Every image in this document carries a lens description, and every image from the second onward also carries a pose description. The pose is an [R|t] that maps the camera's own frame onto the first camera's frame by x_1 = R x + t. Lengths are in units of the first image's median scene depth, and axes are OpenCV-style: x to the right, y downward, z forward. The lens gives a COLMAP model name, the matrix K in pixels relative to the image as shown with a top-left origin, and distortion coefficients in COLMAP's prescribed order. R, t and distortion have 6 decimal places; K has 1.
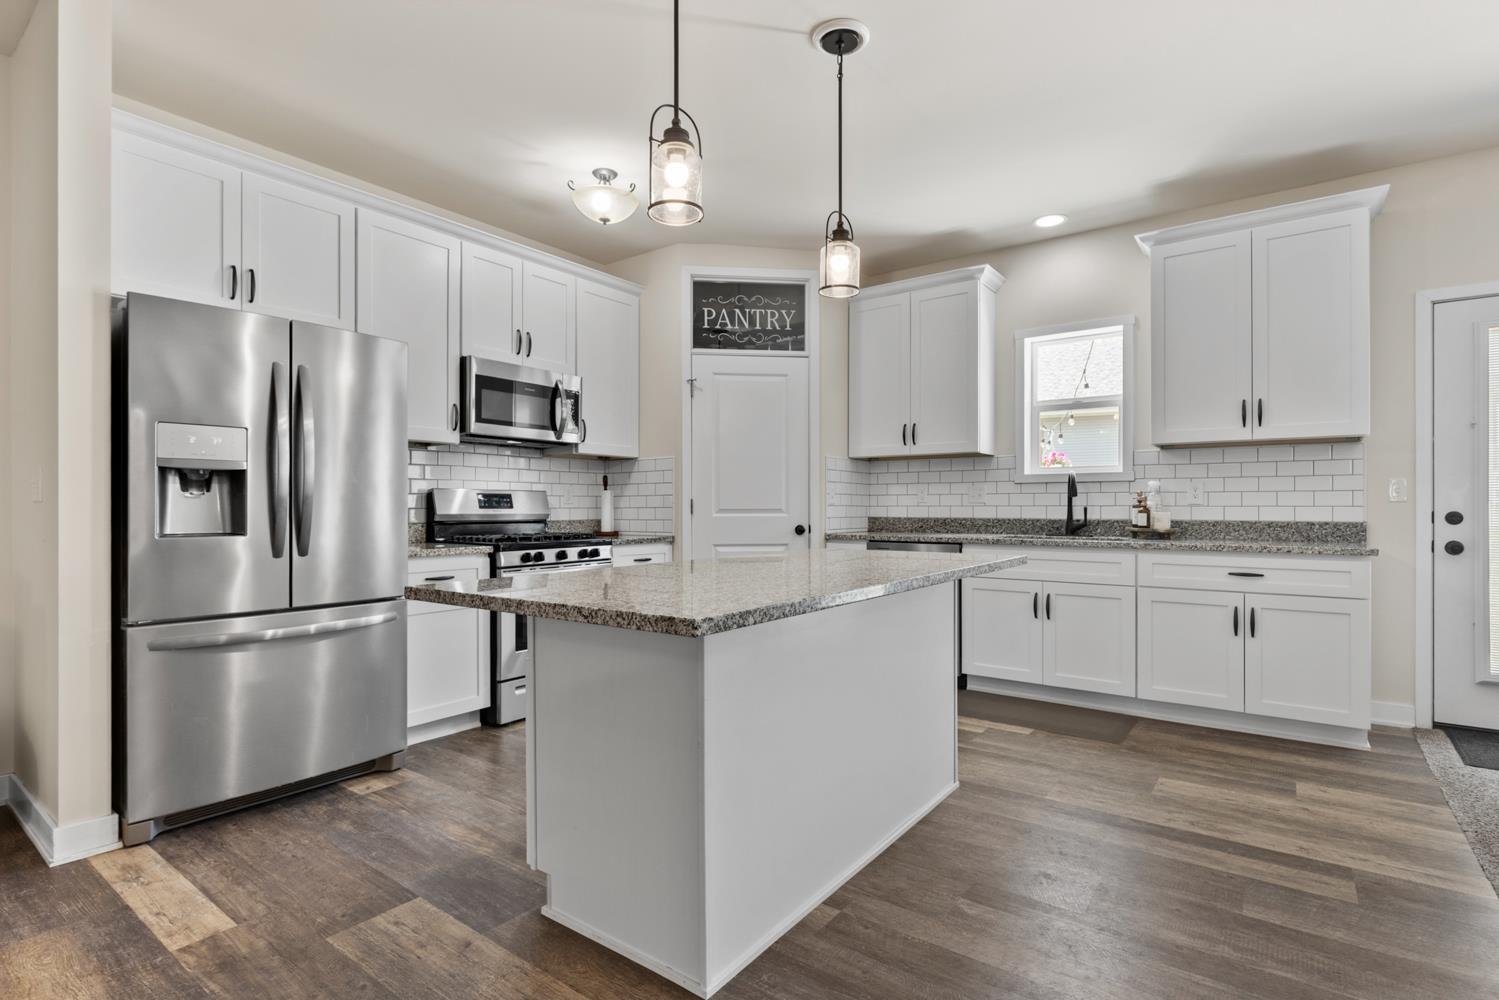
lens RADIAL K [[734.4, 0, 749.5], [0, 734.4, 500.0], [0, 0, 1]] dist [-0.002904, -0.000606]
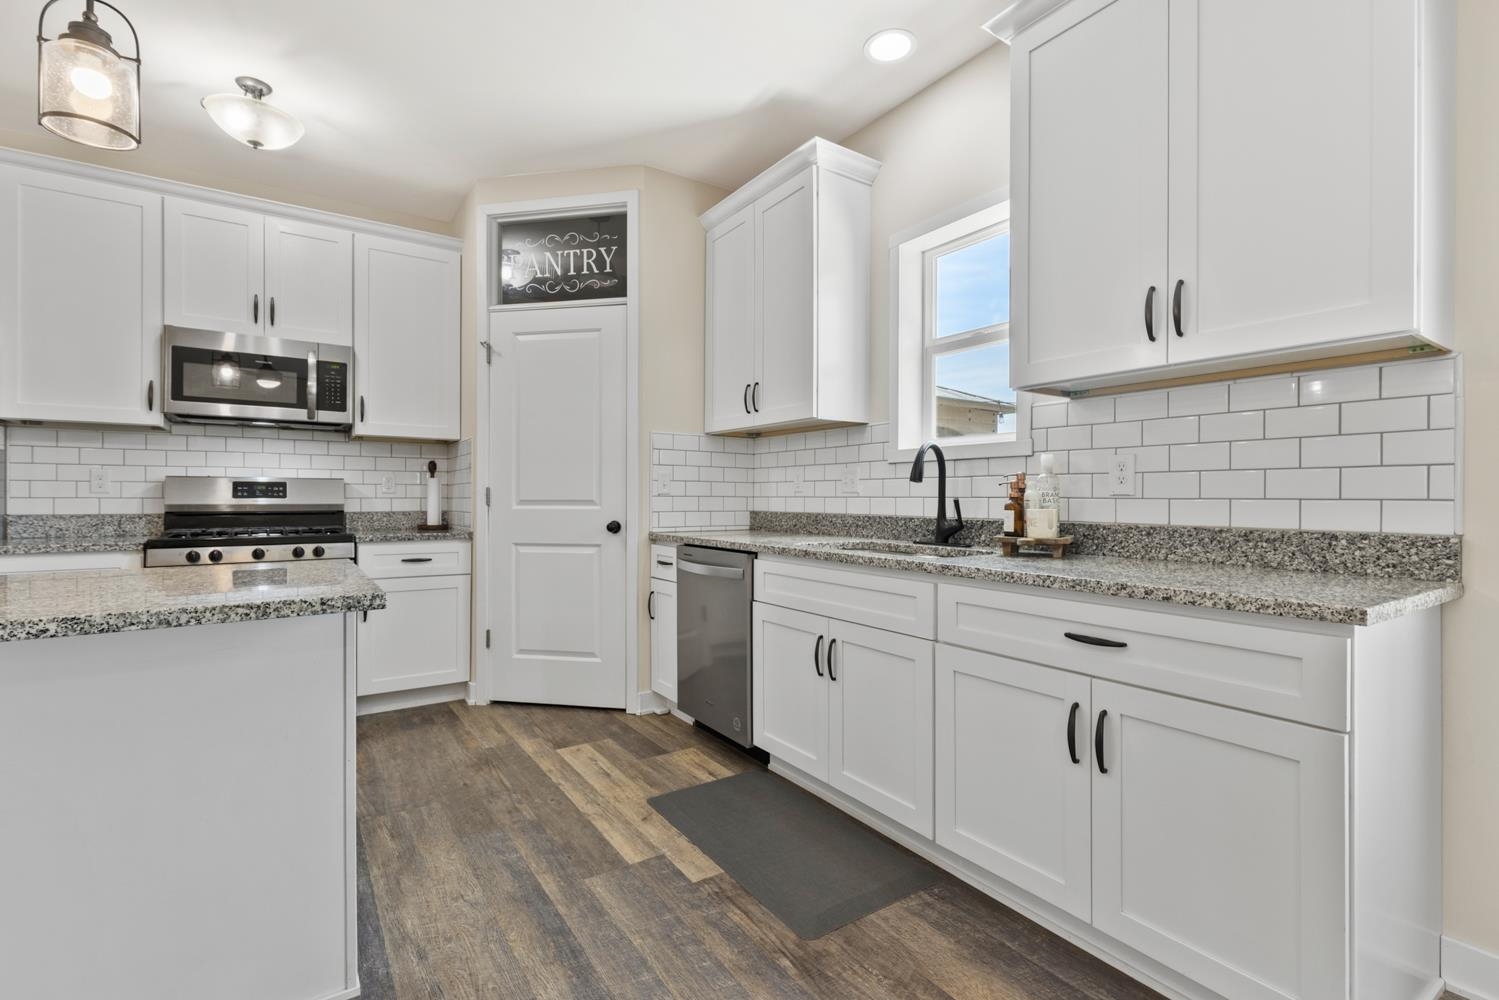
lens RADIAL K [[684.8, 0, 754.1], [0, 684.8, 491.7], [0, 0, 1]] dist [0.001826, 0.000285]
pose [[0.944815, 0.000413, -0.327605, 0.501861], [-0.000075, 0.999999, 0.001046, 0.002811], [0.327605, -0.000963, 0.944814, 0.408962]]
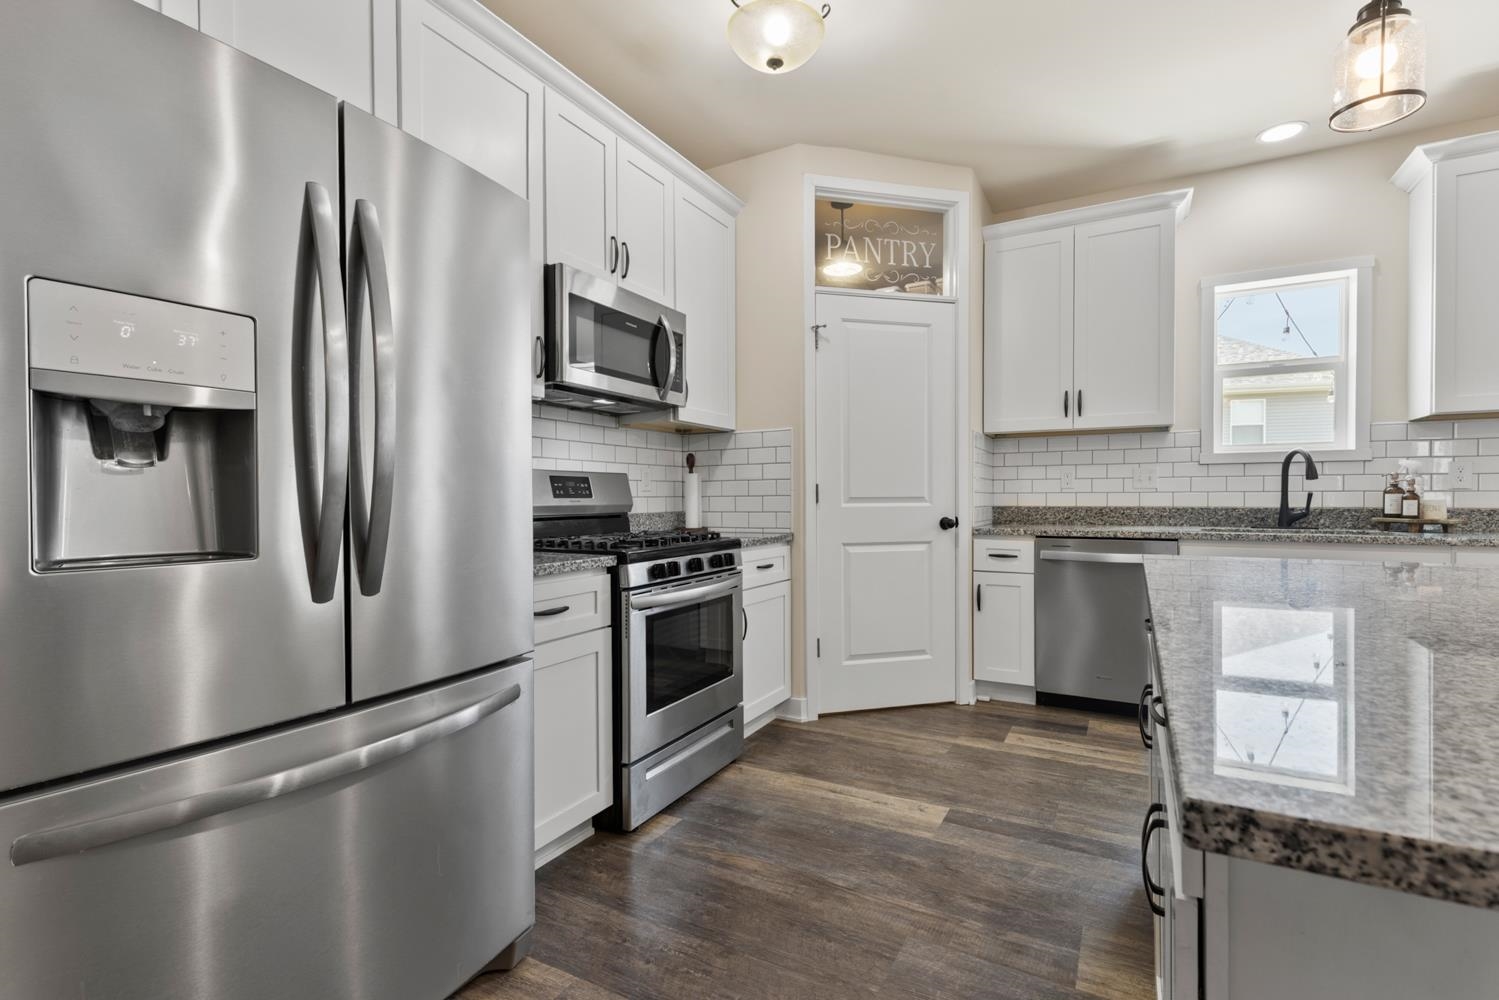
lens RADIAL K [[694.7, 0, 745.1], [0, 694.7, 498.6], [0, 0, 1]] dist [0.002382, 0.000441]
pose [[0.991835, -0.004585, 0.127445, -0.268618], [0.002964, 0.999912, 0.012907, 0.004628], [-0.127493, -0.012424, 0.991762, 0.327276]]
